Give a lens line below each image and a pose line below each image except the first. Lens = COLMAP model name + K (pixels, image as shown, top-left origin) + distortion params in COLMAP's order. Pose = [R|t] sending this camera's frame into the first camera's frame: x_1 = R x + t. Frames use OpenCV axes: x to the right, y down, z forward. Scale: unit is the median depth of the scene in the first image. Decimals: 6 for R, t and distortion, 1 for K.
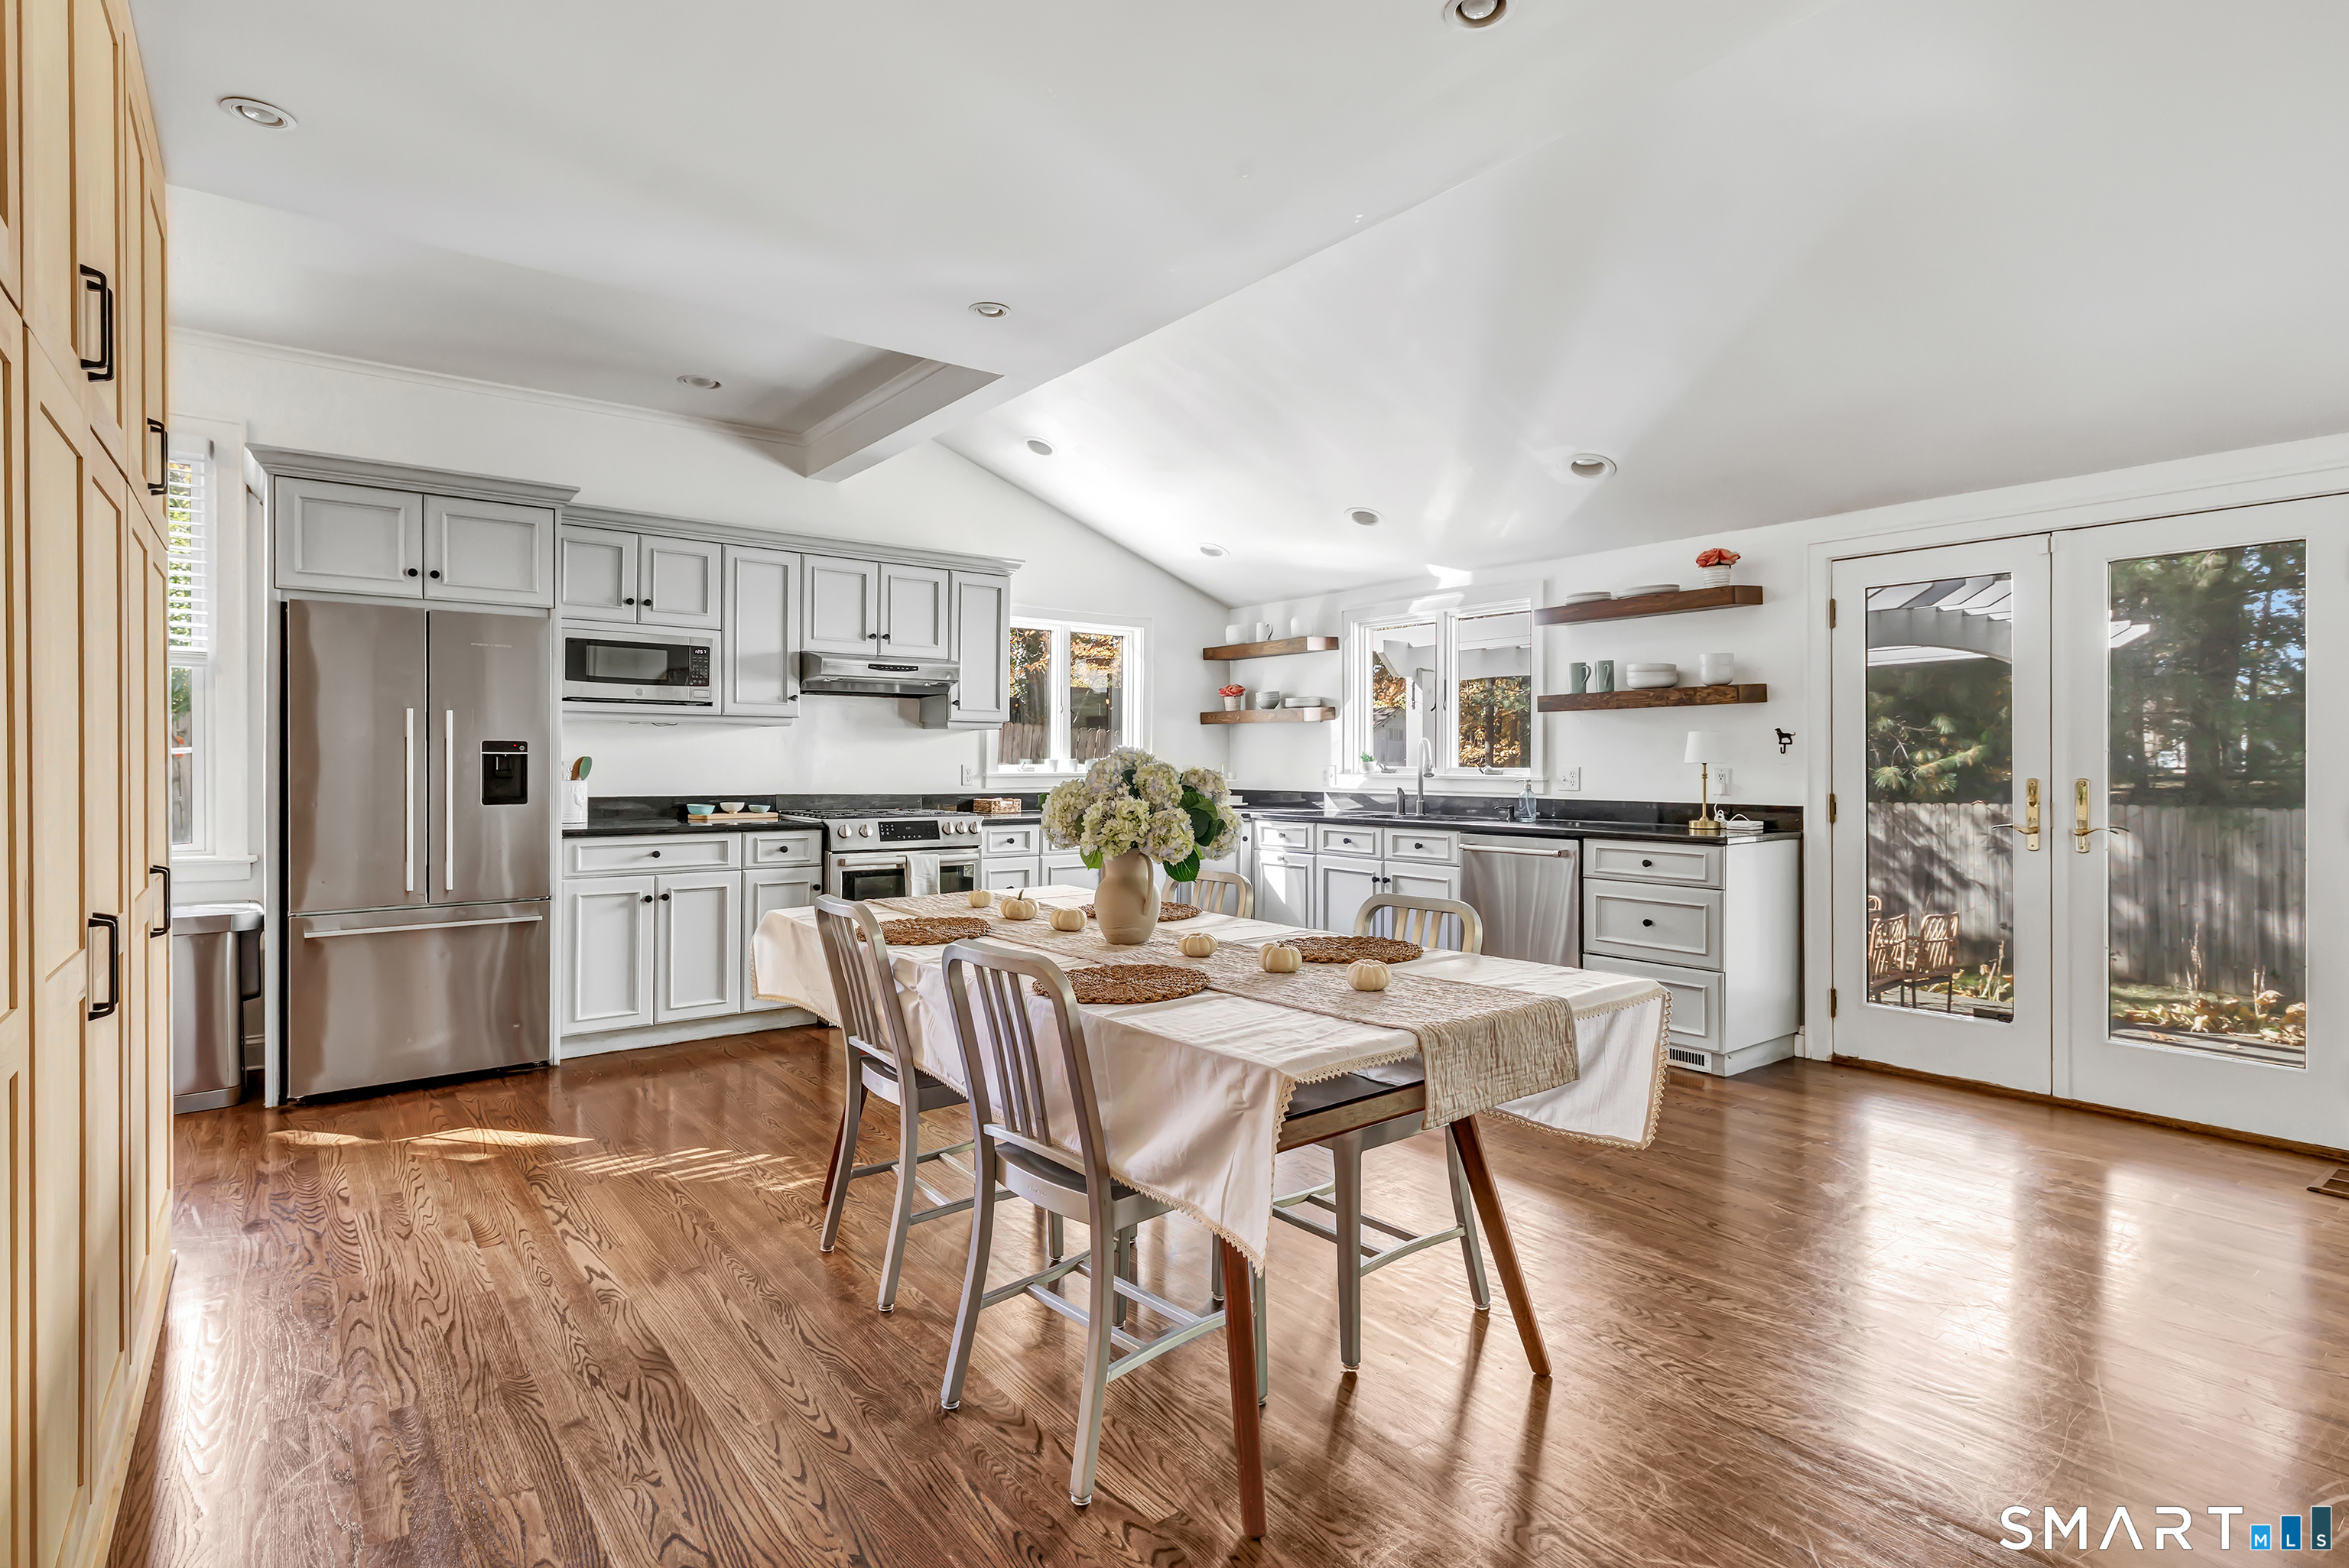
lens RADIAL K [[1119.4, 0, 1200.3], [0, 1119.4, 763.2], [0, 0, 1]] dist [0.001095, 0.000030]
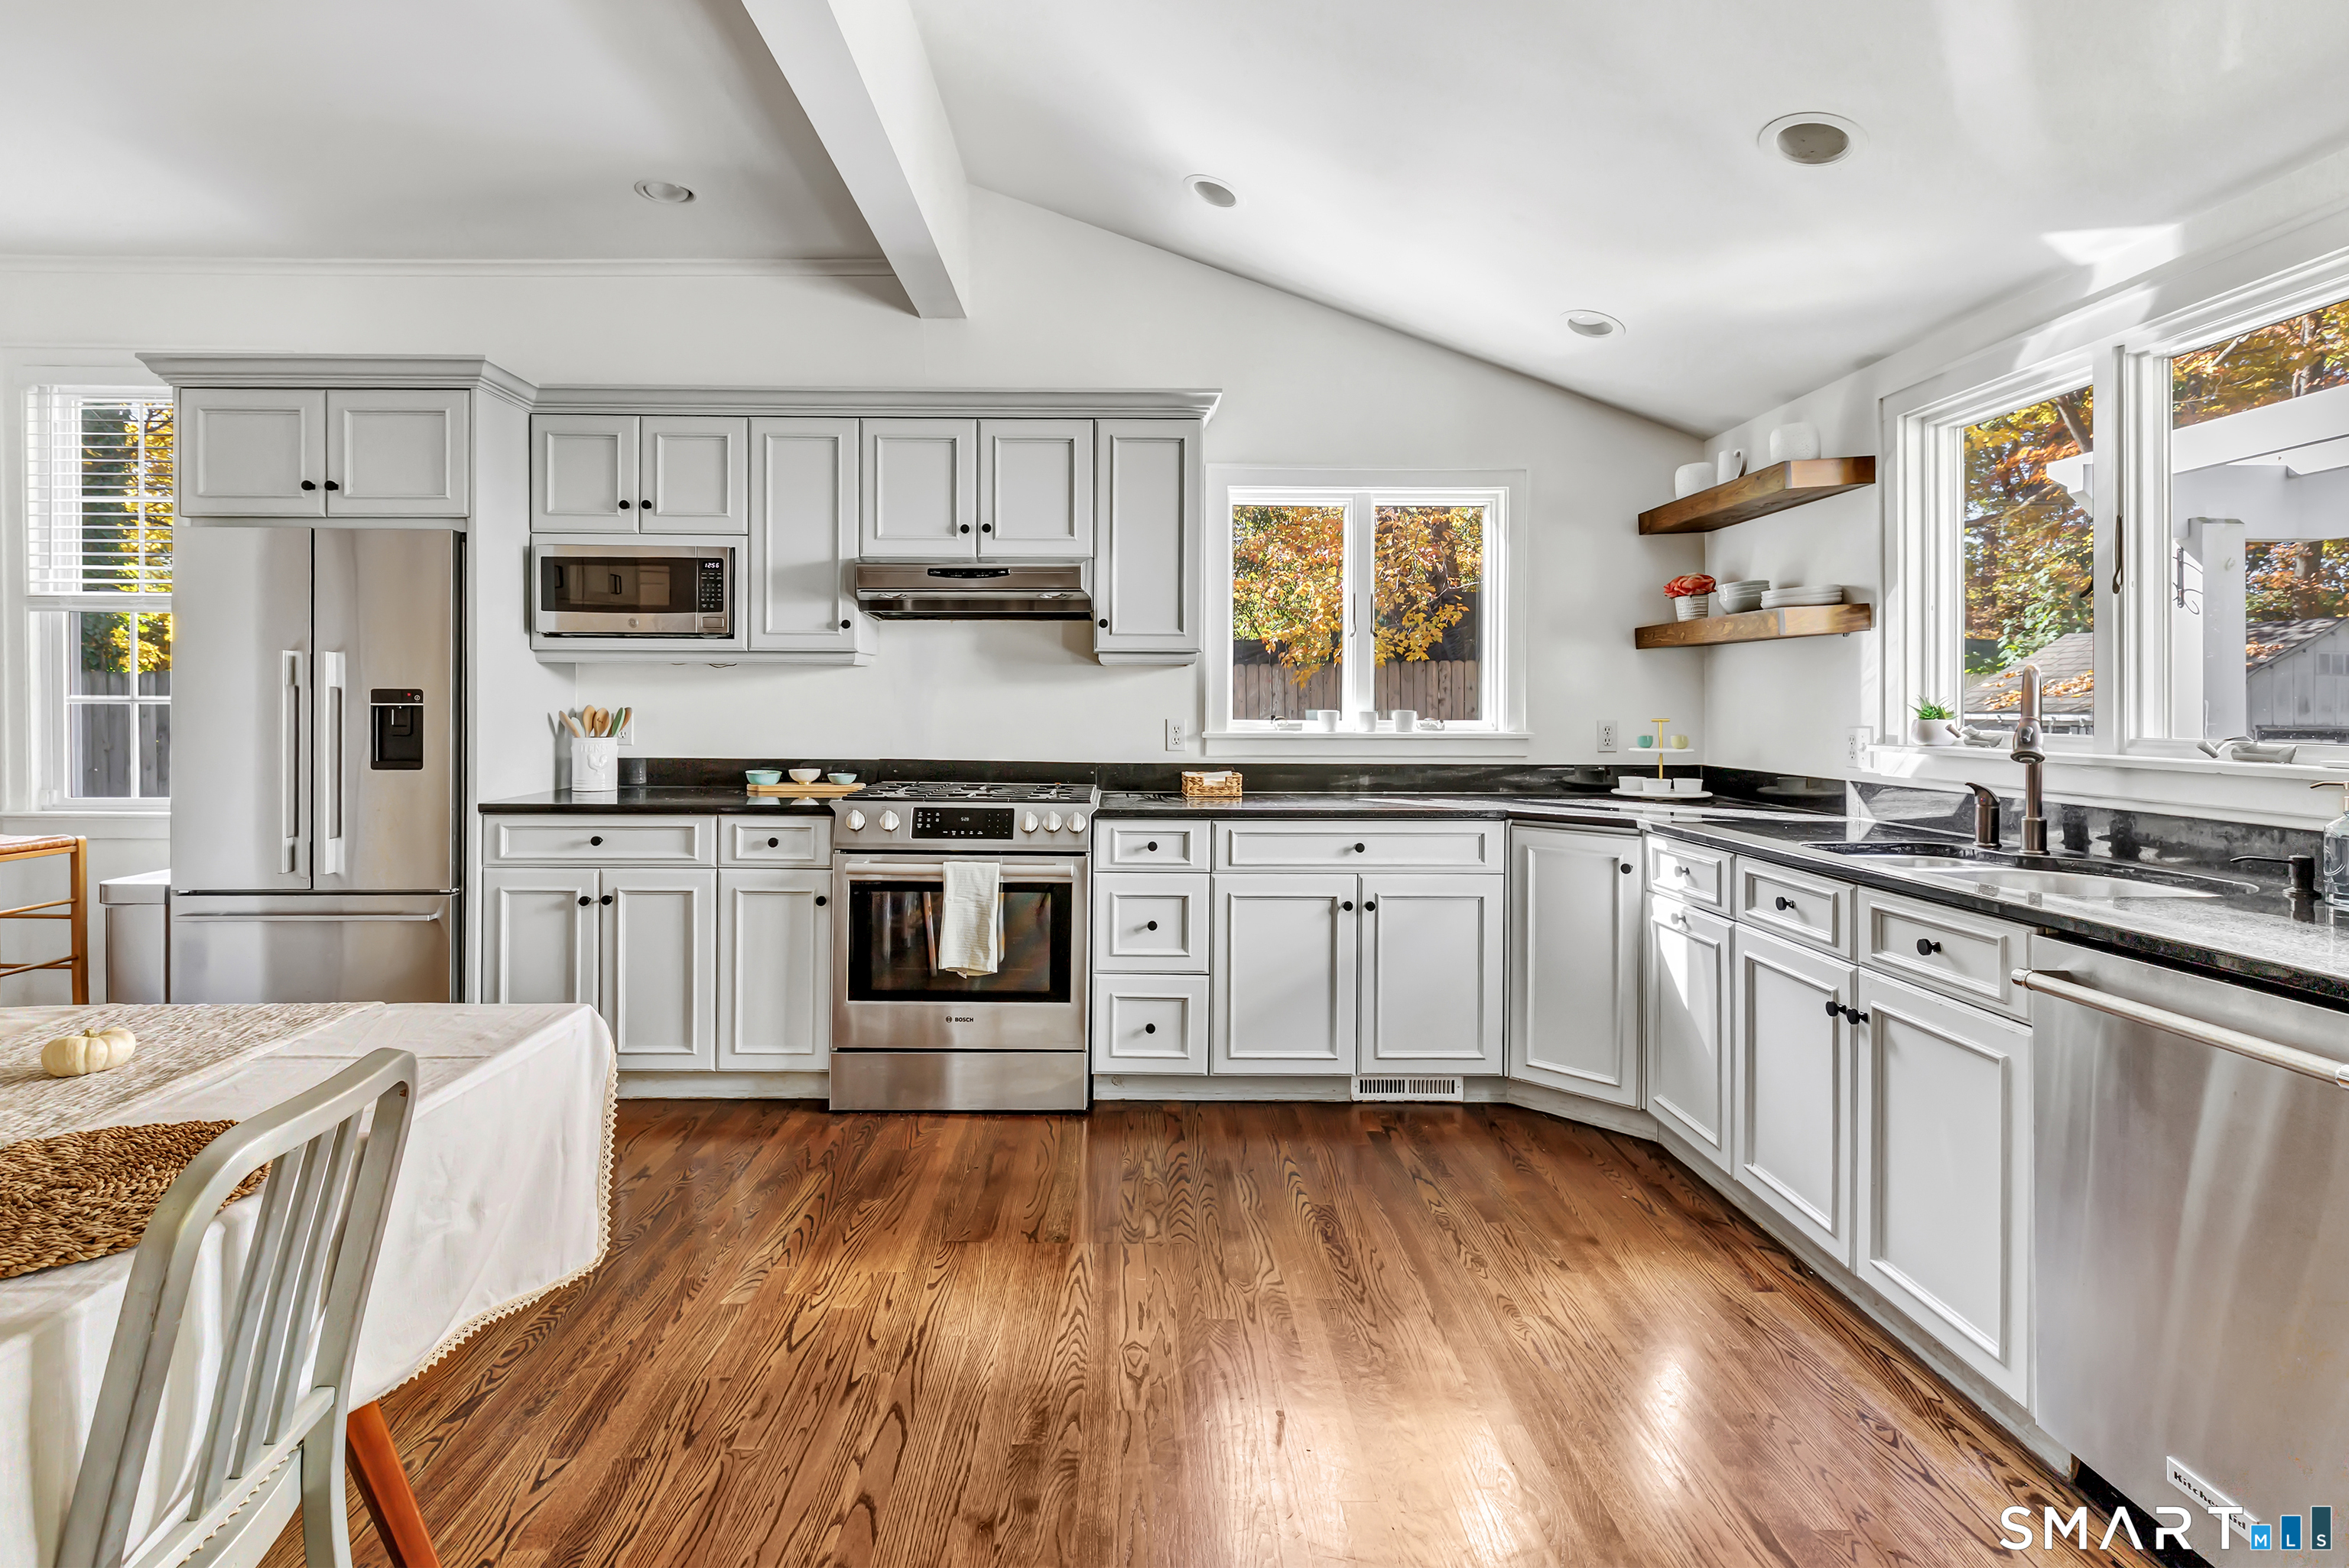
lens RADIAL K [[1157.0, 0, 1161.3], [0, 1157.0, 699.9], [0, 0, 1]] dist [-0.003306, 0.000137]
pose [[0.787639, -0.000781, -0.616136, 0.234225], [-0.002642, 0.999986, -0.004645, -0.007604], [0.616131, 0.005286, 0.787626, 0.535999]]
